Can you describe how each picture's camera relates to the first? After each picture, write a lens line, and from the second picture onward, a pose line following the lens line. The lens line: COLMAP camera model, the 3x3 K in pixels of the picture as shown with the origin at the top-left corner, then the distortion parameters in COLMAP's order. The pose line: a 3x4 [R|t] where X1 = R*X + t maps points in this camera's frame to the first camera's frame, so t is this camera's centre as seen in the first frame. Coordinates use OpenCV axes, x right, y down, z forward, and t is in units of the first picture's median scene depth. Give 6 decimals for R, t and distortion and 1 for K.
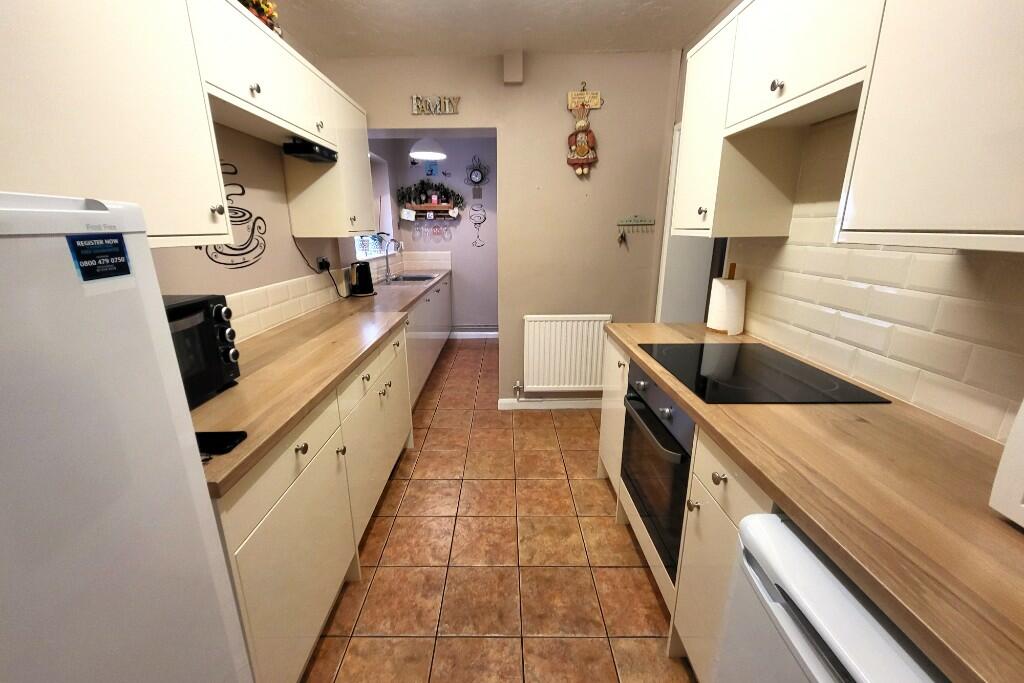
lens RADIAL K [[399.8, 0, 505.1], [0, 399.8, 333.7], [0, 0, 1]] dist [0.023516, -0.006976]
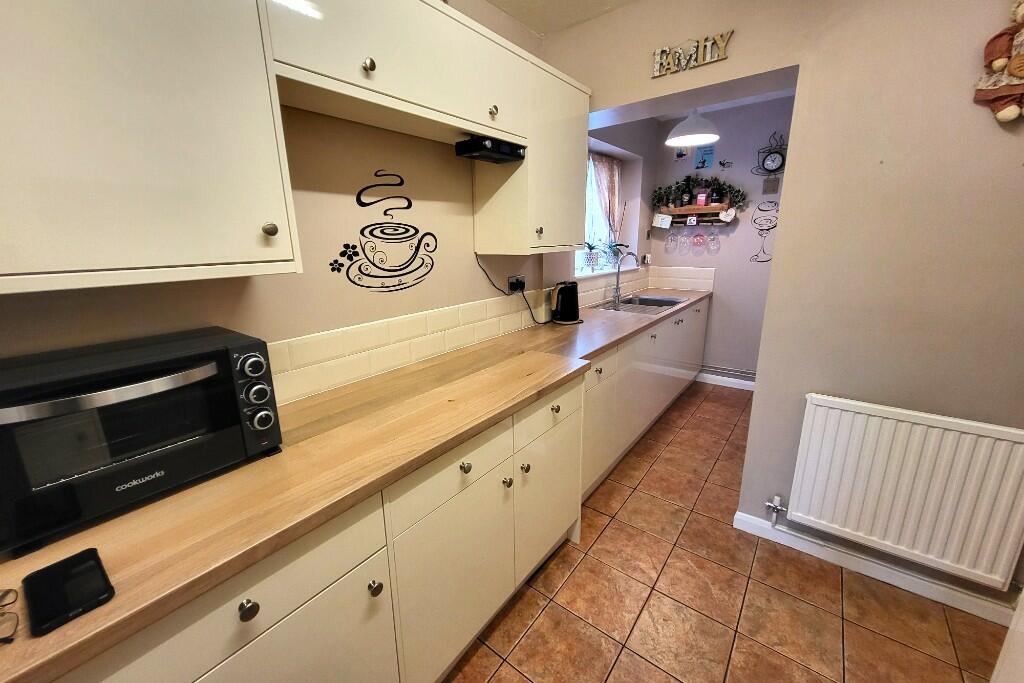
lens RADIAL K [[399.8, 0, 505.1], [0, 399.8, 333.7], [0, 0, 1]] dist [0.023516, -0.006976]
pose [[0.781381, 0.139398, -0.608287, 0.050989], [-0.147875, 0.988331, 0.036538, -0.086741], [0.606282, 0.061400, 0.792876, 0.285711]]
